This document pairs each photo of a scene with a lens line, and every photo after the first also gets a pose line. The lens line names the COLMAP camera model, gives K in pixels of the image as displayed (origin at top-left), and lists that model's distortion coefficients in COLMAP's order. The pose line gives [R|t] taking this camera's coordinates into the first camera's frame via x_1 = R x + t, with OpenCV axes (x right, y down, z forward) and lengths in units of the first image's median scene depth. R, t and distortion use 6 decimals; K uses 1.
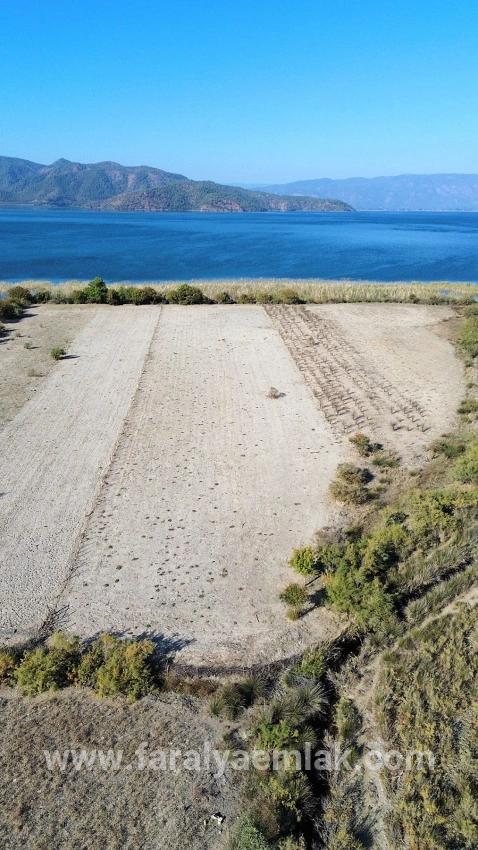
lens RADIAL K [[596.0, 0, 238.4], [0, 596.0, 428.8], [0, 0, 1]] dist [0.086718, -0.106308]
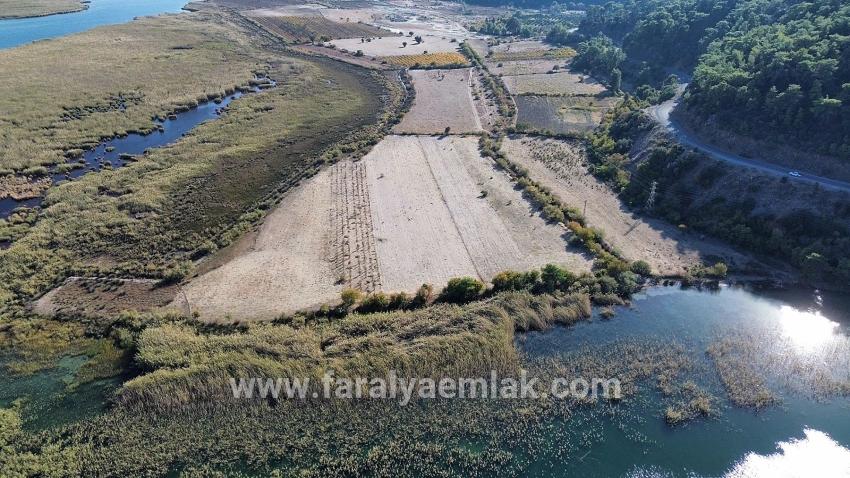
lens RADIAL K [[599.3, 0, 424.9], [0, 599.3, 237.8], [0, 0, 1]] dist [0.078353, -0.086012]
pose [[-0.996004, 0.003808, -0.089232, 0.142498], [-0.062866, 0.679777, 0.730719, -2.389714], [0.063440, 0.733409, -0.676821, 3.943554]]
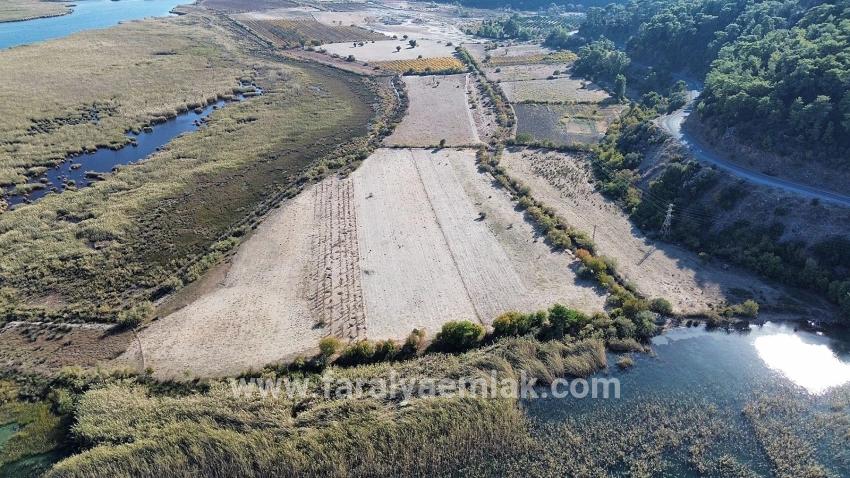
lens RADIAL K [[599.3, 0, 424.9], [0, 599.3, 237.8], [0, 0, 1]] dist [0.078353, -0.086012]
pose [[-0.995619, 0.009044, -0.093062, 0.091200], [-0.061957, 0.681612, 0.729086, -2.265008], [0.070026, 0.731658, -0.678066, 3.656646]]
